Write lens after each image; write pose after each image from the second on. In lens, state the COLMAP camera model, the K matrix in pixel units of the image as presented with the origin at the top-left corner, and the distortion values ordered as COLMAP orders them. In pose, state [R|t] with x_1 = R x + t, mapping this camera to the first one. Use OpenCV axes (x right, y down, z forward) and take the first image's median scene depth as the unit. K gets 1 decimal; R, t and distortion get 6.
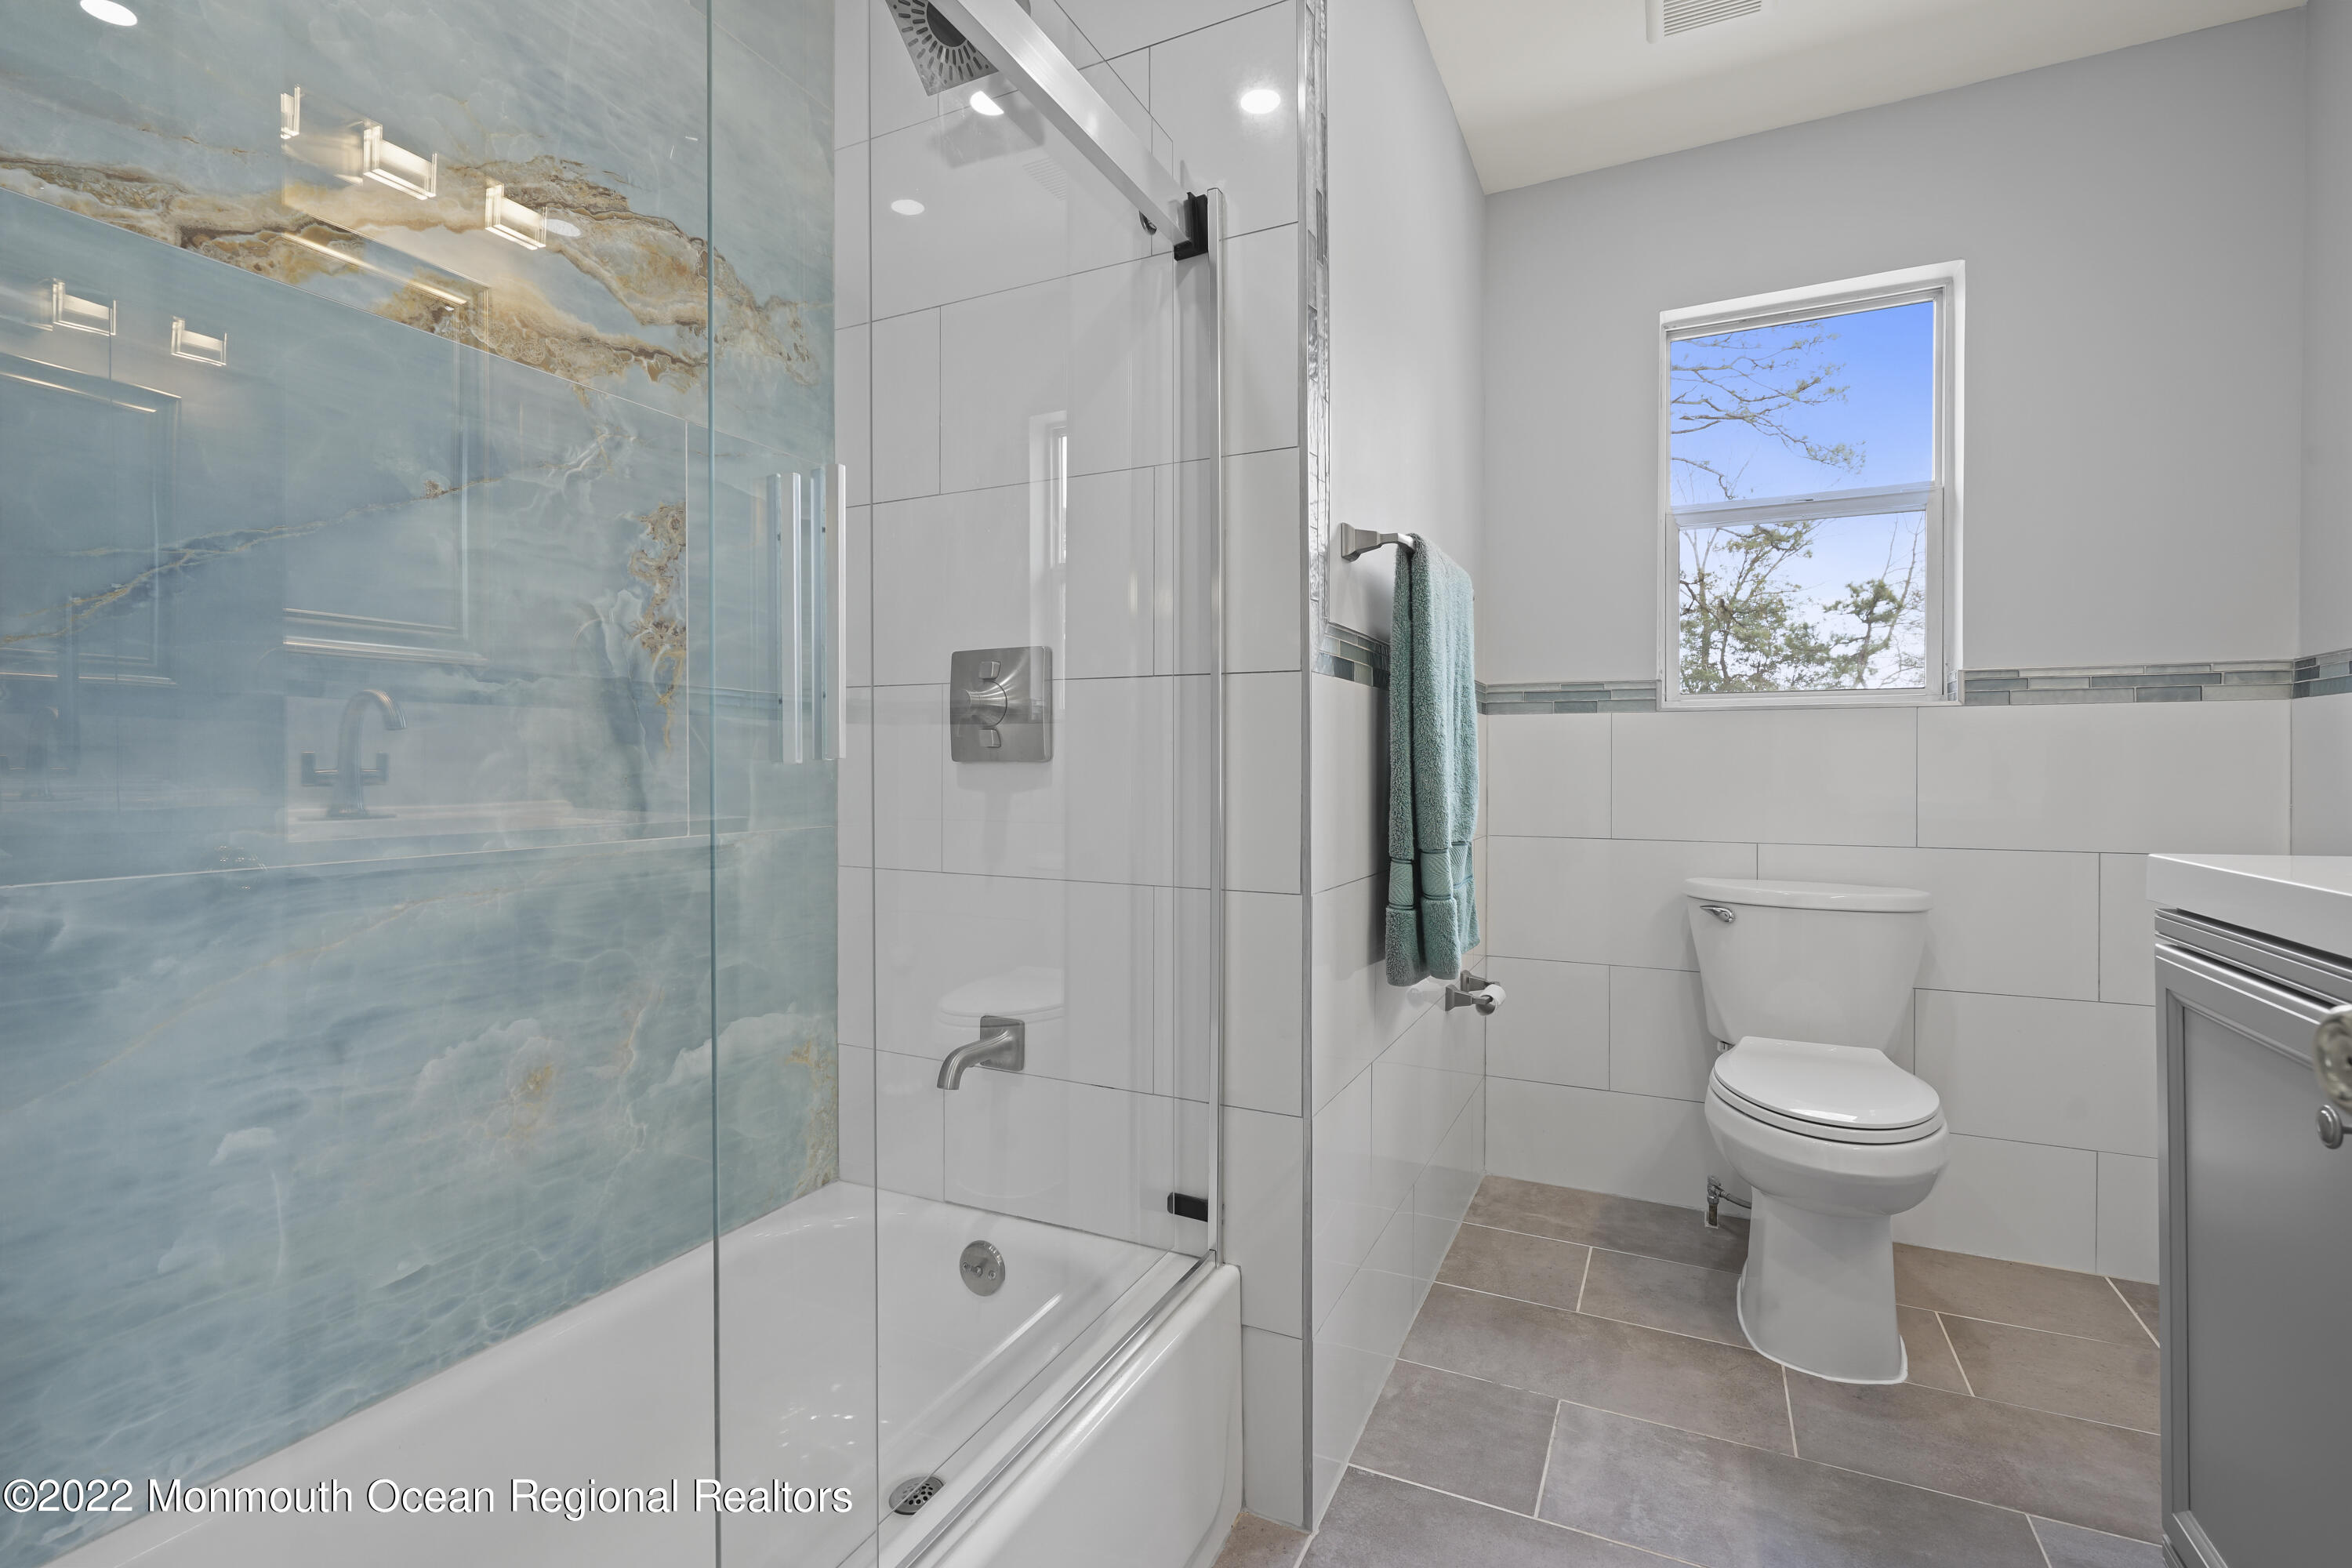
lens RADIAL K [[1076.7, 0, 1171.1], [0, 1076.7, 774.5], [0, 0, 1]] dist [-0.000568, 0.000742]
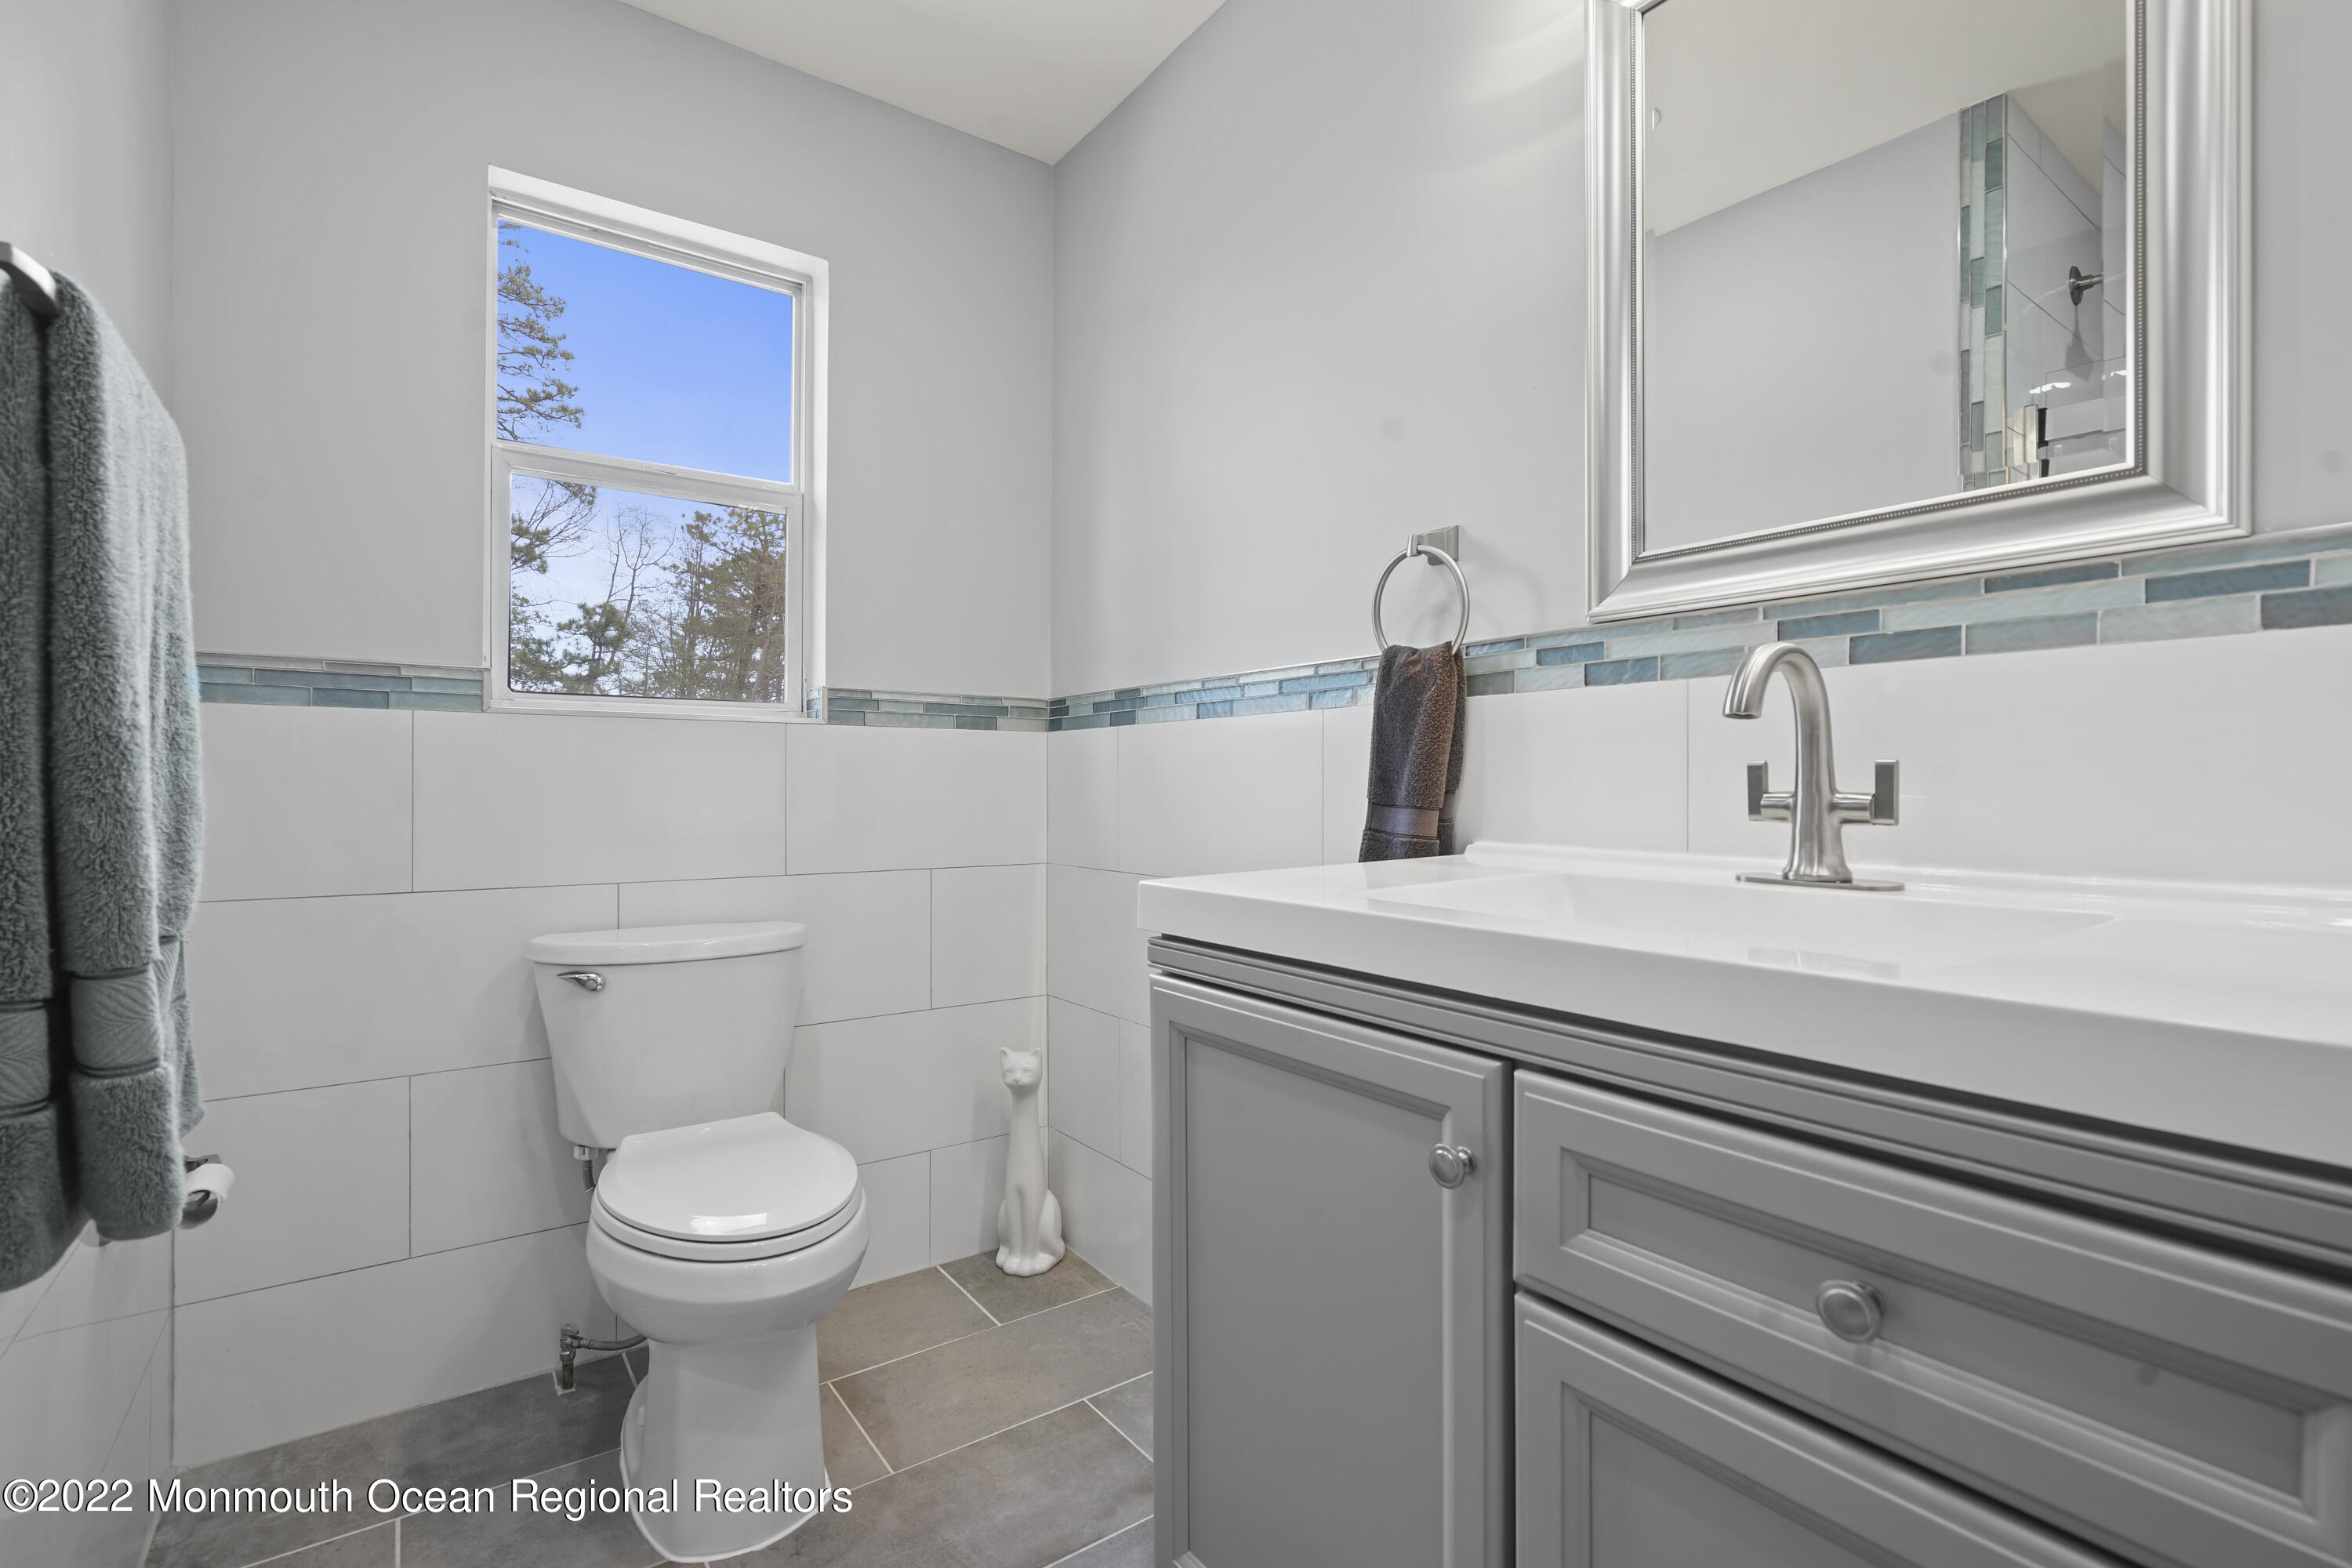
lens RADIAL K [[1076.7, 0, 1170.0], [0, 1076.7, 783.5], [0, 0, 1]] dist [-0.000568, 0.000742]
pose [[0.479181, 0.001977, 0.877714, 0.040480], [0.005171, 0.999974, -0.005076, -0.004688], [-0.877701, 0.006971, 0.479158, 0.282395]]
